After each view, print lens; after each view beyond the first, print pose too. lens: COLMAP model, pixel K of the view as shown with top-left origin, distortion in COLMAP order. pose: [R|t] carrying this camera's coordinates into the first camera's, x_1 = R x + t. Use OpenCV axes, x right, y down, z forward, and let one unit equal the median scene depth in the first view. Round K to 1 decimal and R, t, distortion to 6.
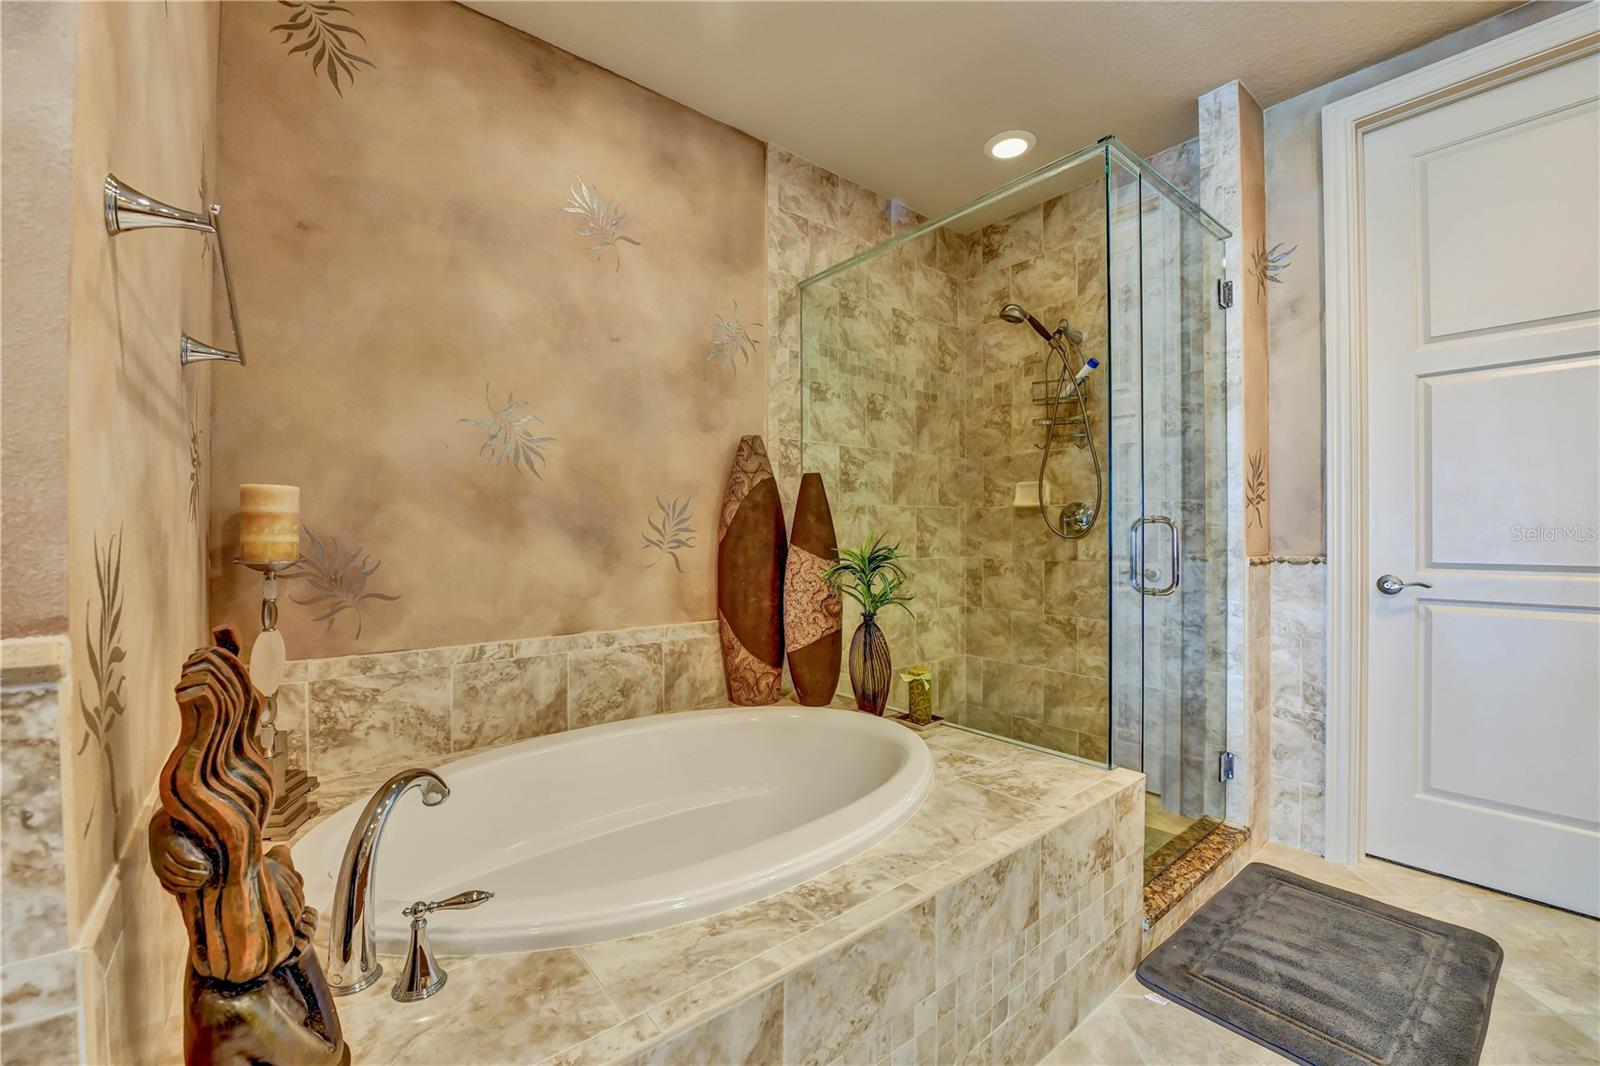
lens RADIAL K [[648.6, 0, 828.2], [0, 648.6, 516.1], [0, 0, 1]] dist [-0.009644, -0.000463]
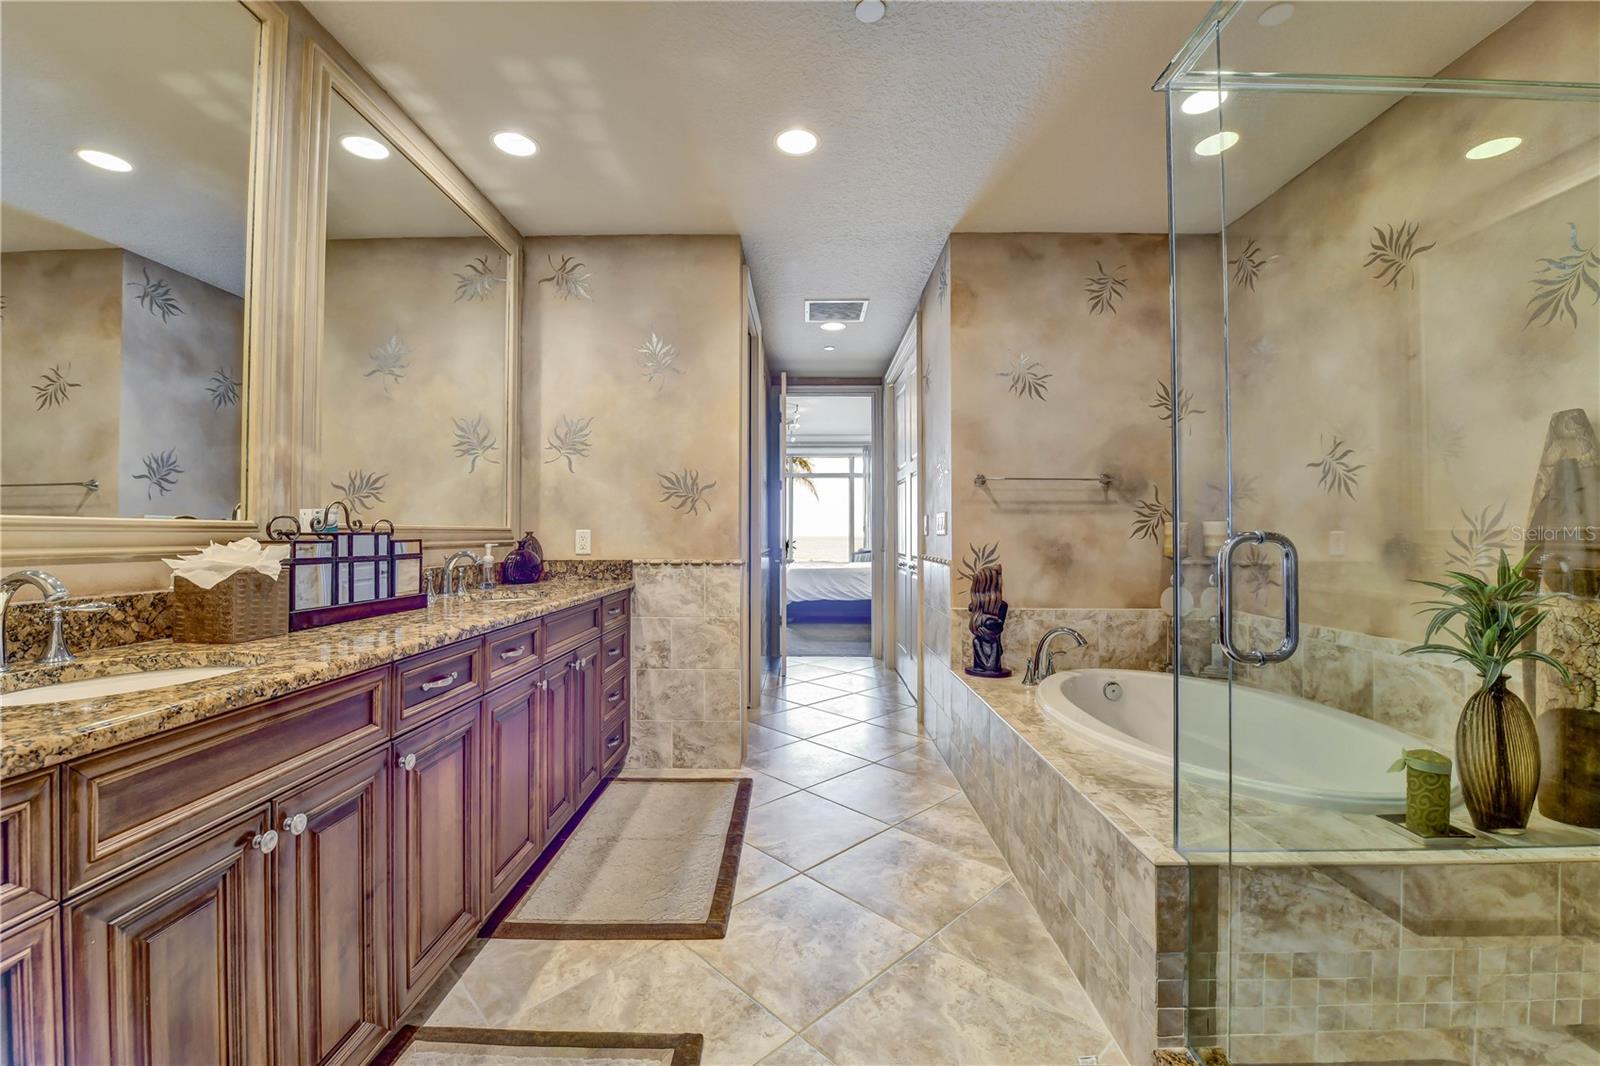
lens RADIAL K [[648.6, 0, 799.4], [0, 648.6, 524.5], [0, 0, 1]] dist [-0.009644, -0.000463]
pose [[-0.653215, -0.017818, -0.756963, 0.876989], [0.010526, 0.999413, -0.032608, 0.010733], [0.757099, -0.029268, -0.652644, 0.768911]]
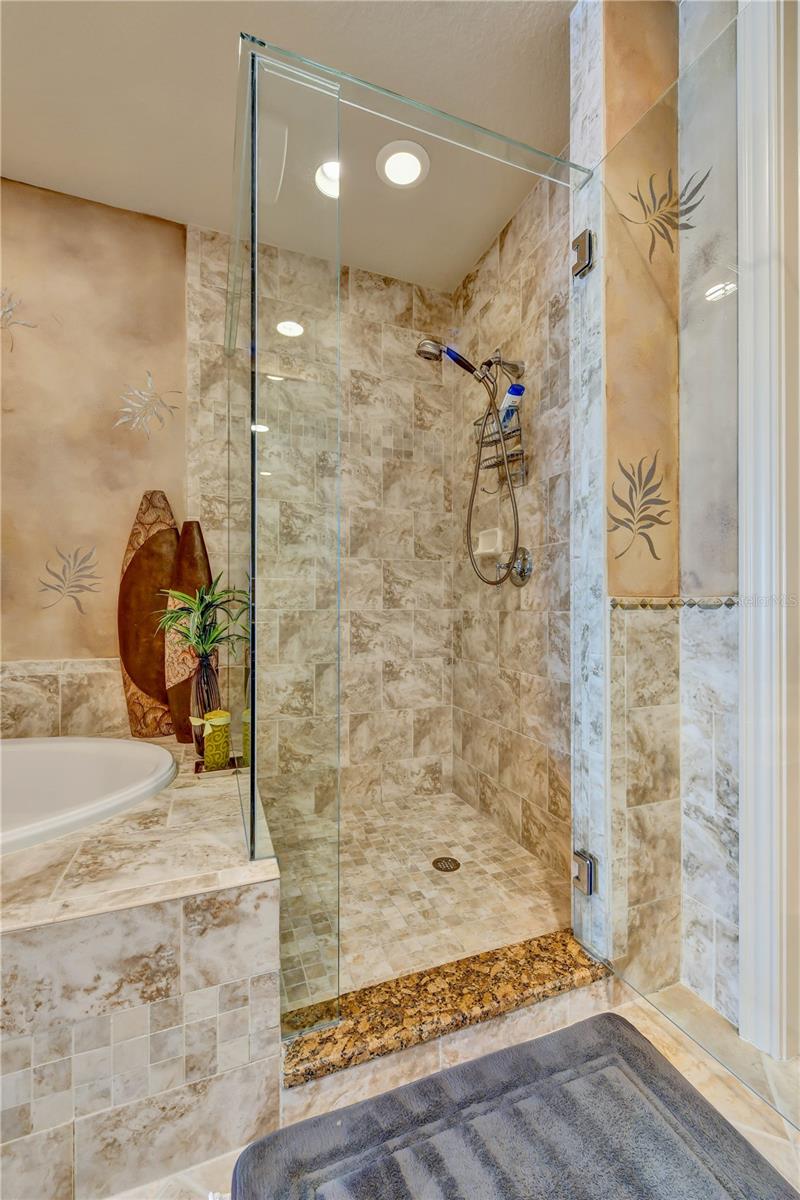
lens RADIAL K [[486.4, 0, 401.0], [0, 486.4, 595.8], [0, 0, 1]] dist [-0.009644, -0.000463]
pose [[0.948126, -0.004919, -0.317857, 0.506889], [0.007321, 0.999953, 0.006363, 0.048065], [0.317811, -0.008360, 0.948117, 0.334416]]
